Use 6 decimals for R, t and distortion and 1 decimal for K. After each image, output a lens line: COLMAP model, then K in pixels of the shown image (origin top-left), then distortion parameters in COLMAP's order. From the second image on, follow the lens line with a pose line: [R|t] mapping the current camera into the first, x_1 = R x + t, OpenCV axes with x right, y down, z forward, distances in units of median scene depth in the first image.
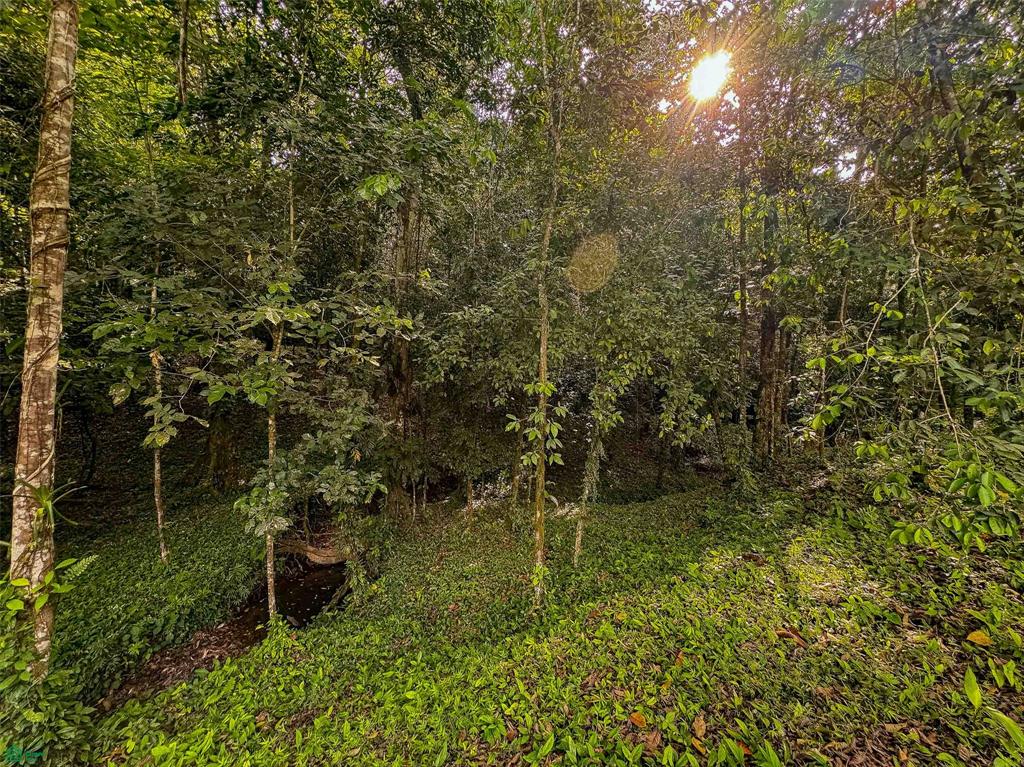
lens RADIAL K [[409.6, 0, 512.0], [0, 409.6, 383.5], [0, 0, 1]] dist [-0.000104, 0.000164]
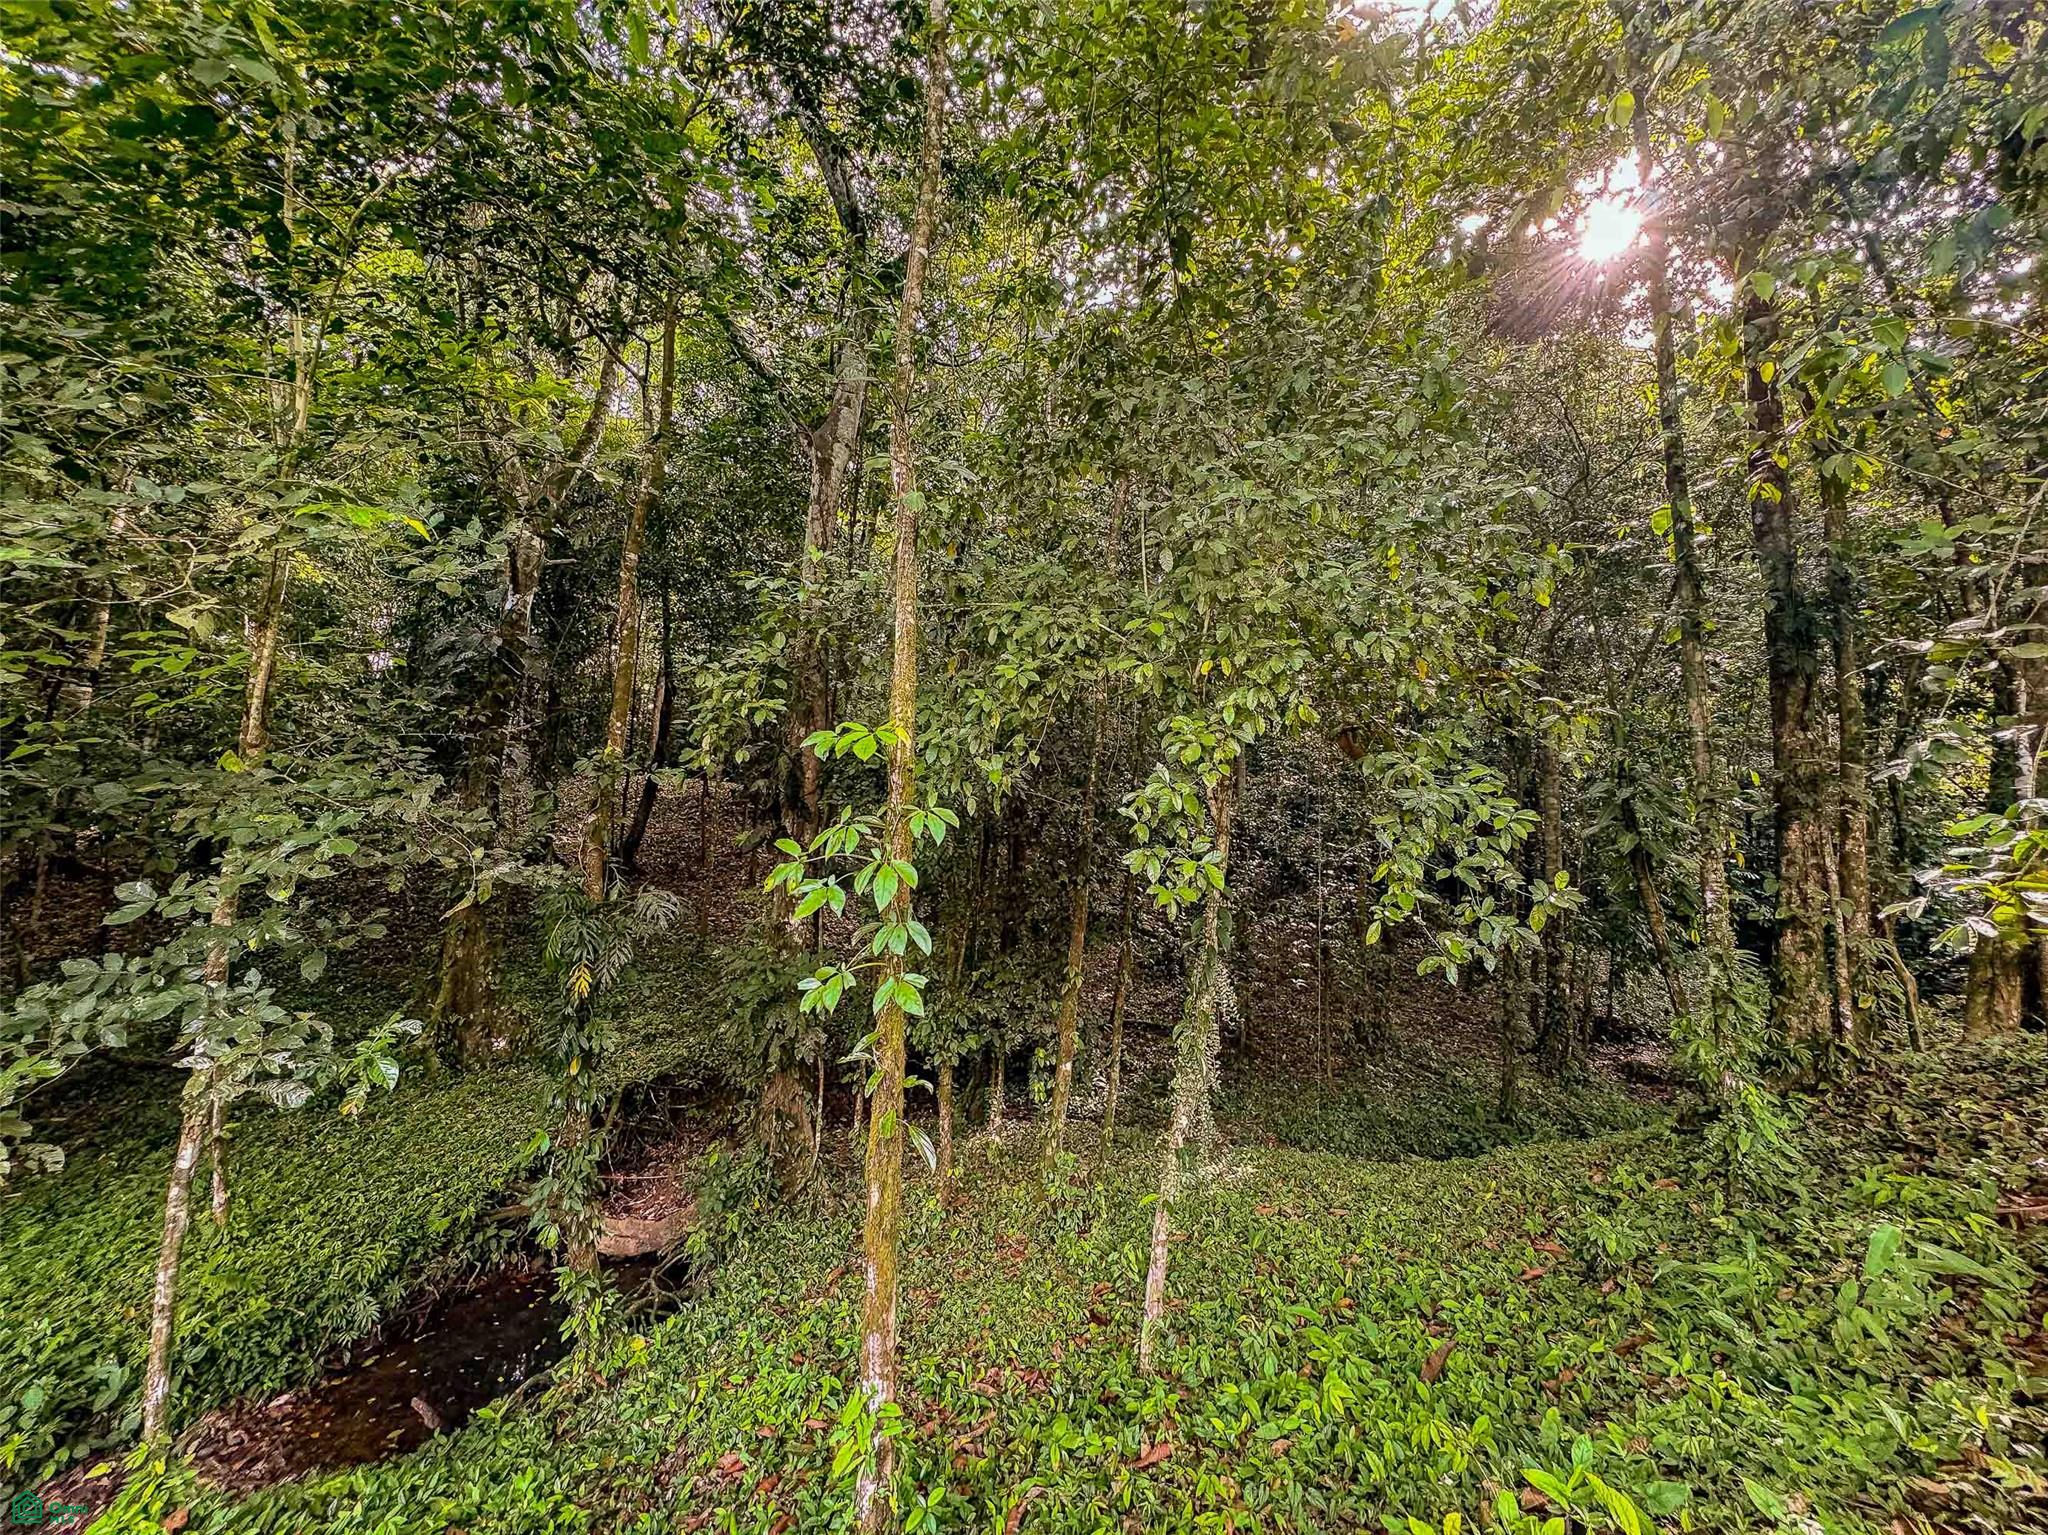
lens RADIAL K [[819.3, 0, 1024.0], [0, 819.3, 767.5], [0, 0, 1]] dist [-0.000104, 0.000164]
pose [[0.977012, -0.018645, -0.212370, 0.194870], [-0.008179, 0.992157, -0.124732, 0.064104], [0.213030, 0.123601, 0.969196, 0.292779]]
